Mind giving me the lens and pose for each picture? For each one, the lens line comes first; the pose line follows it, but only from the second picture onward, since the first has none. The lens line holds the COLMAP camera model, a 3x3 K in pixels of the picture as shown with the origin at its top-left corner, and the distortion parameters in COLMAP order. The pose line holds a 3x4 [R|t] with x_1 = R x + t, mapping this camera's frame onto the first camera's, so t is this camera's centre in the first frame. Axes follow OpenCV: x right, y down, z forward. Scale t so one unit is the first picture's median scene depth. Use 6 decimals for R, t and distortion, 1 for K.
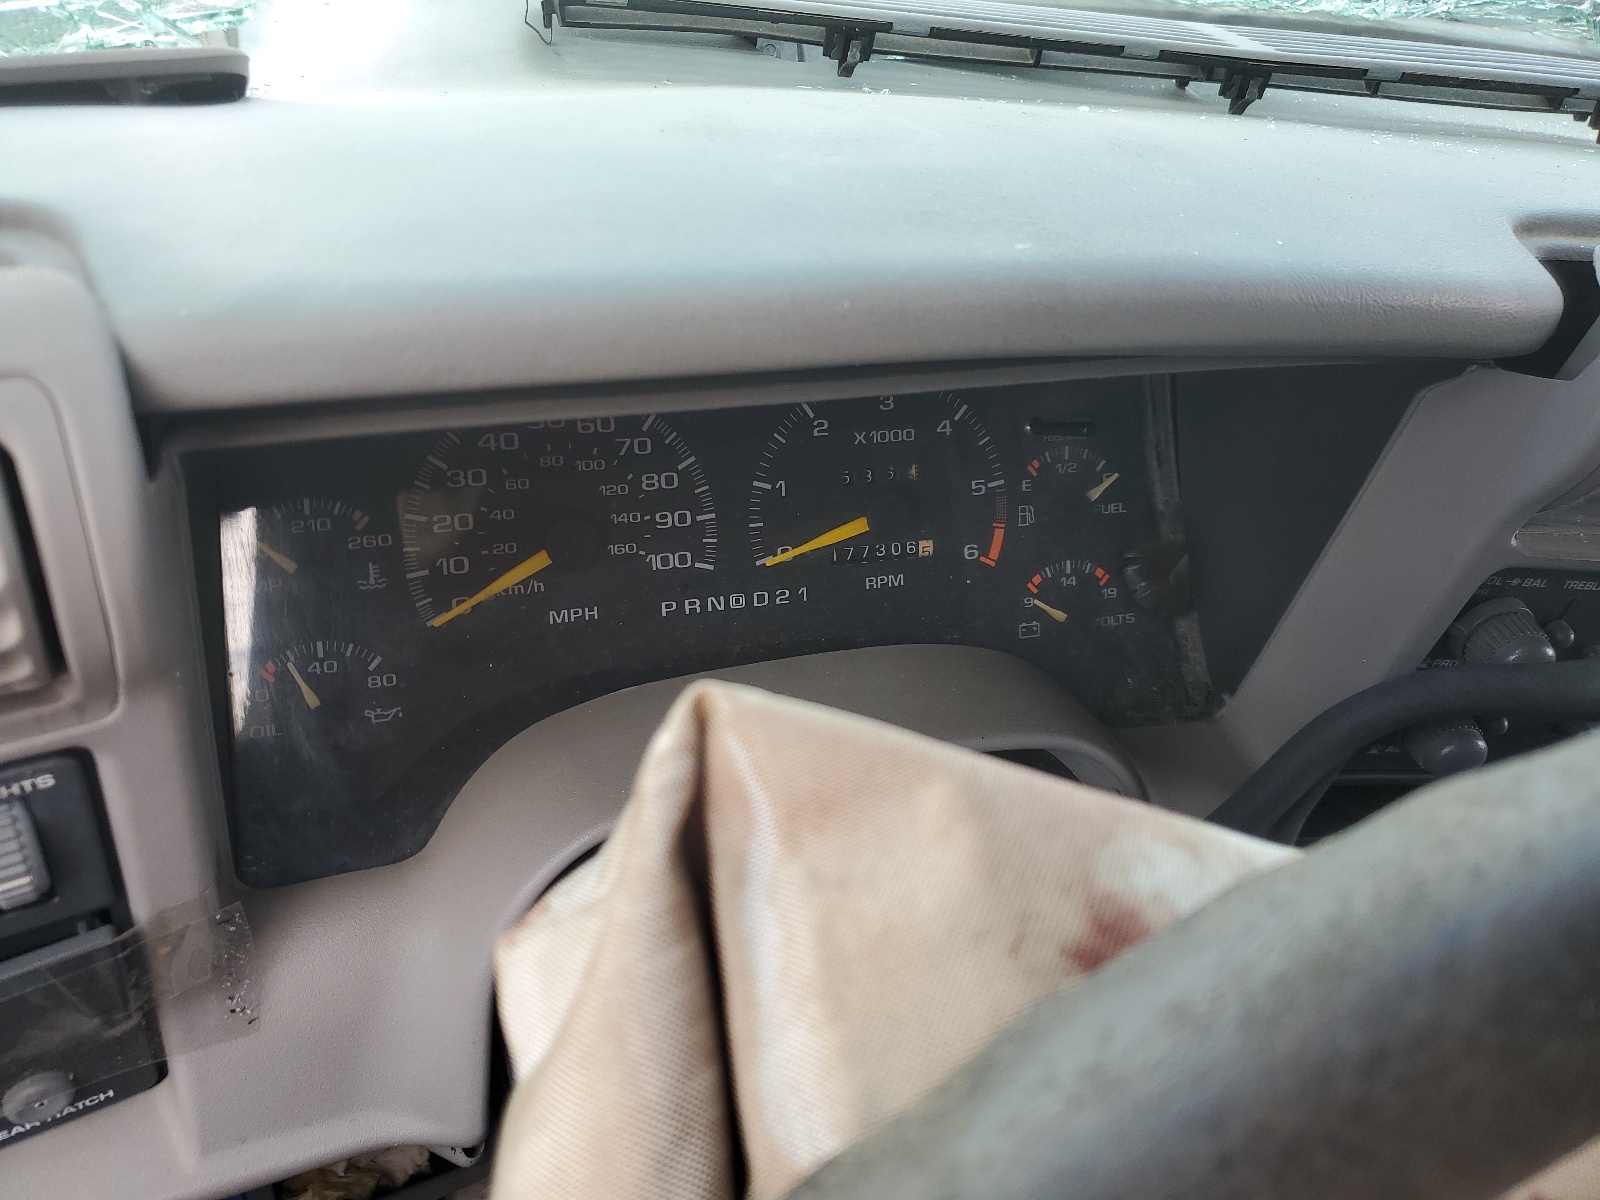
lens RADIAL K [[1195.5, 0, 795.0], [0, 1195.5, 600.6], [0, 0, 1]] dist [0.005115, 0.000311]
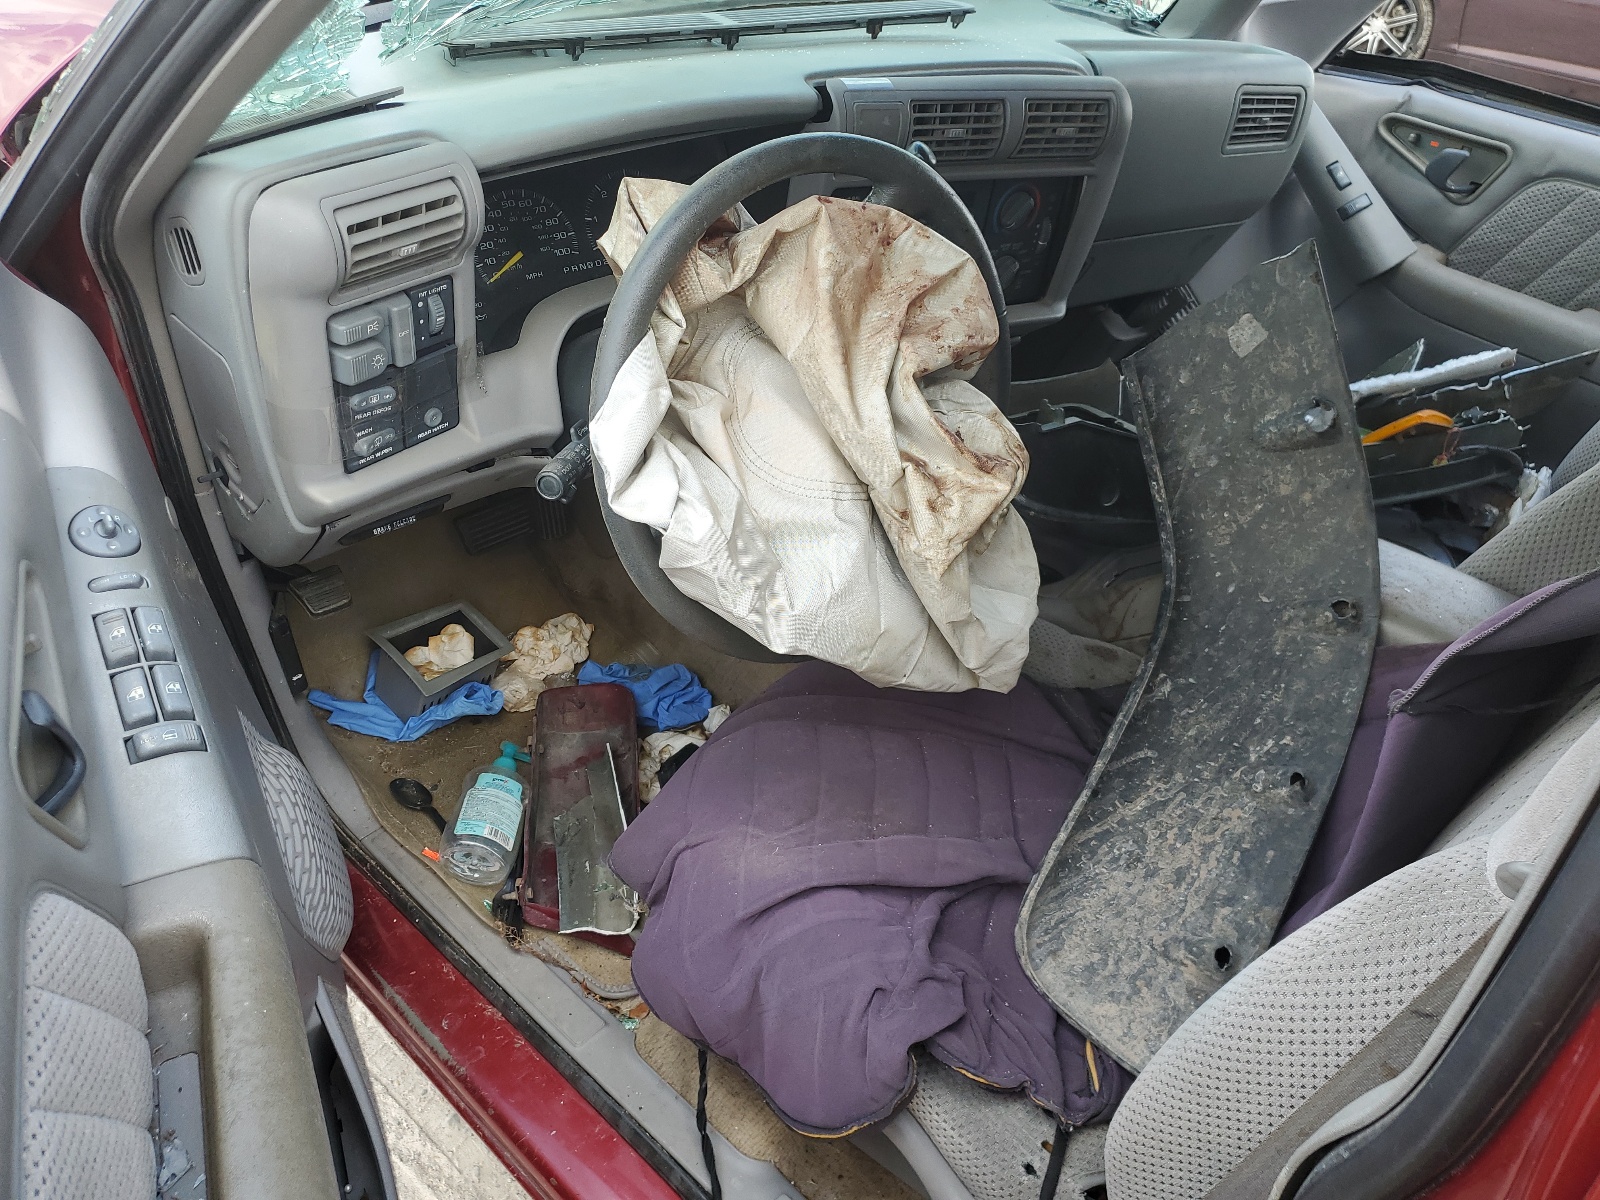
lens RADIAL K [[1195.5, 0, 805.2], [0, 1195.5, 600.9], [0, 0, 1]] dist [0.005115, 0.000311]
pose [[0.942573, -0.252434, 0.218708, -0.387695], [0.241893, 0.967465, 0.074157, 0.676951], [-0.230313, -0.016995, 0.972968, -1.805073]]
